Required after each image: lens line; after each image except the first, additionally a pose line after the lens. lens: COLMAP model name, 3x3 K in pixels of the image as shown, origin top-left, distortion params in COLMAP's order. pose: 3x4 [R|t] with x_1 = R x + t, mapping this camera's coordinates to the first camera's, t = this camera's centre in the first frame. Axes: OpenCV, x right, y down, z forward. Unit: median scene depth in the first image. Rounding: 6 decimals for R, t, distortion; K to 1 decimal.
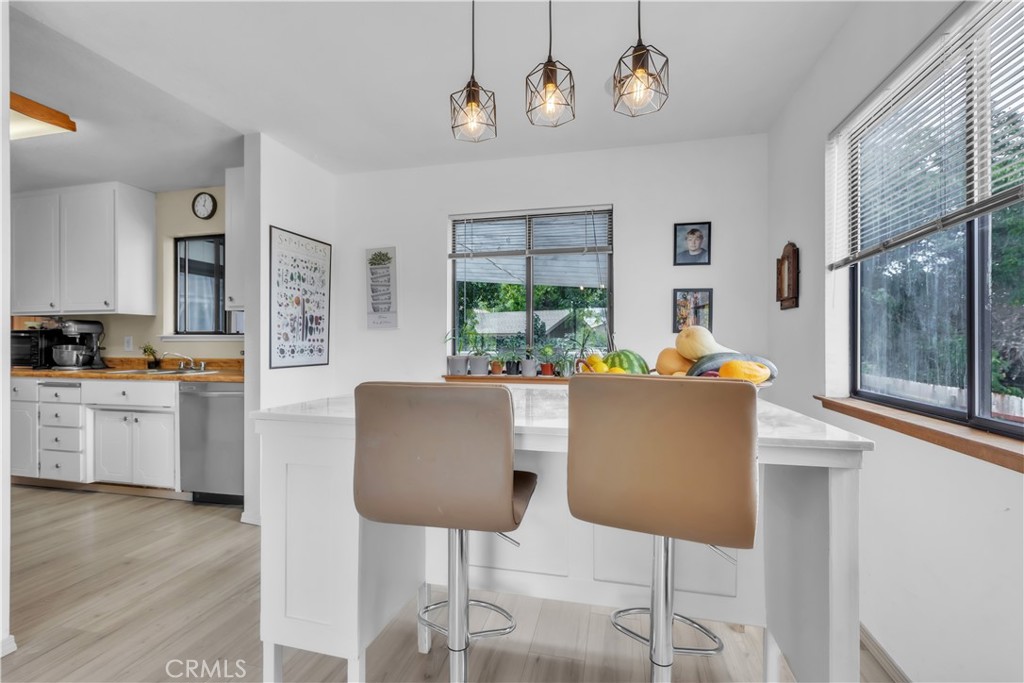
lens RADIAL K [[466.9, 0, 517.8], [0, 466.9, 343.2], [0, 0, 1]] dist [-0.003566, -0.000425]
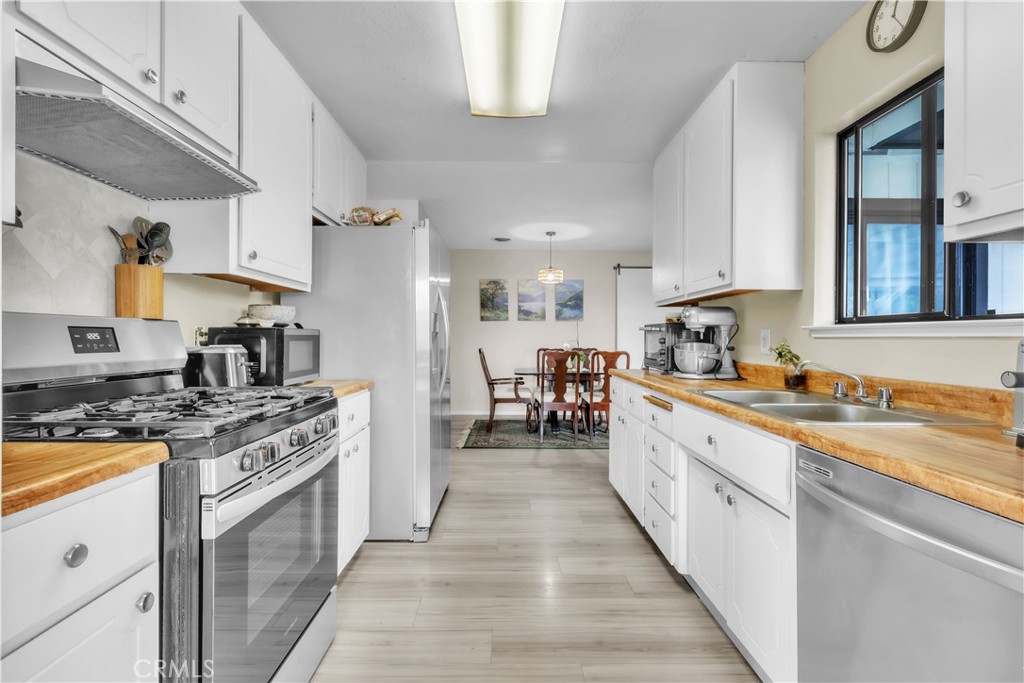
lens RADIAL K [[466.9, 0, 497.2], [0, 466.9, 336.5], [0, 0, 1]] dist [-0.003566, -0.000425]
pose [[0.214753, -0.001598, -0.976667, -0.340764], [-0.007827, 0.999964, -0.003357, -0.000633], [0.976637, 0.008365, 0.214733, 0.562913]]
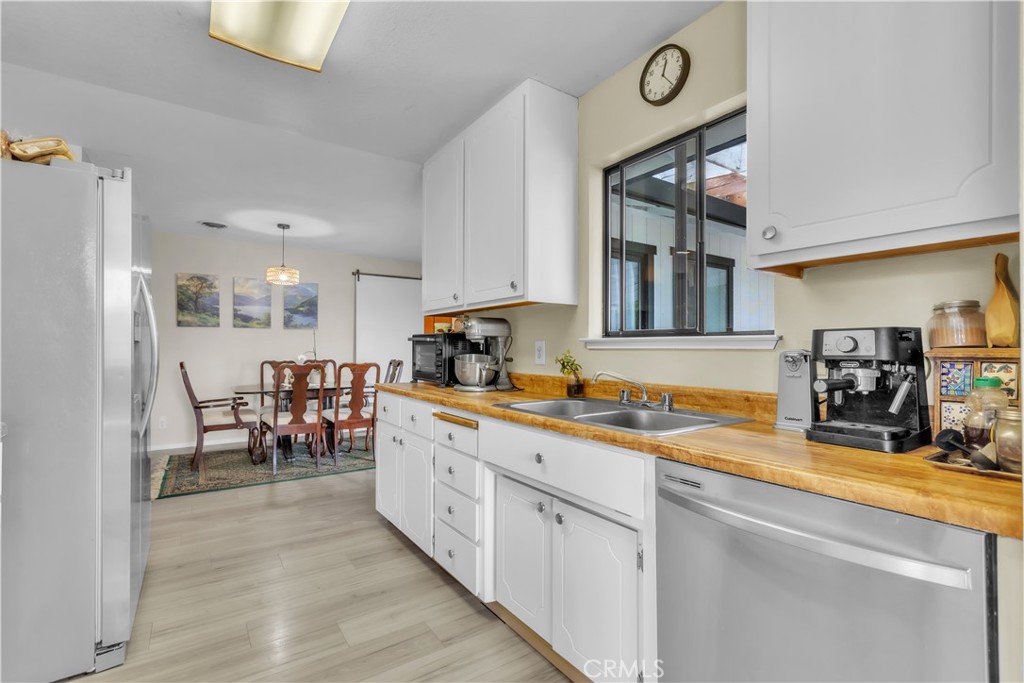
lens RADIAL K [[466.9, 0, 505.1], [0, 466.9, 342.0], [0, 0, 1]] dist [-0.003566, -0.000425]
pose [[0.733491, -0.006964, -0.679663, -0.462917], [-0.006817, 0.999822, -0.017602, -0.001981], [0.679665, 0.017544, 0.733313, 0.529272]]
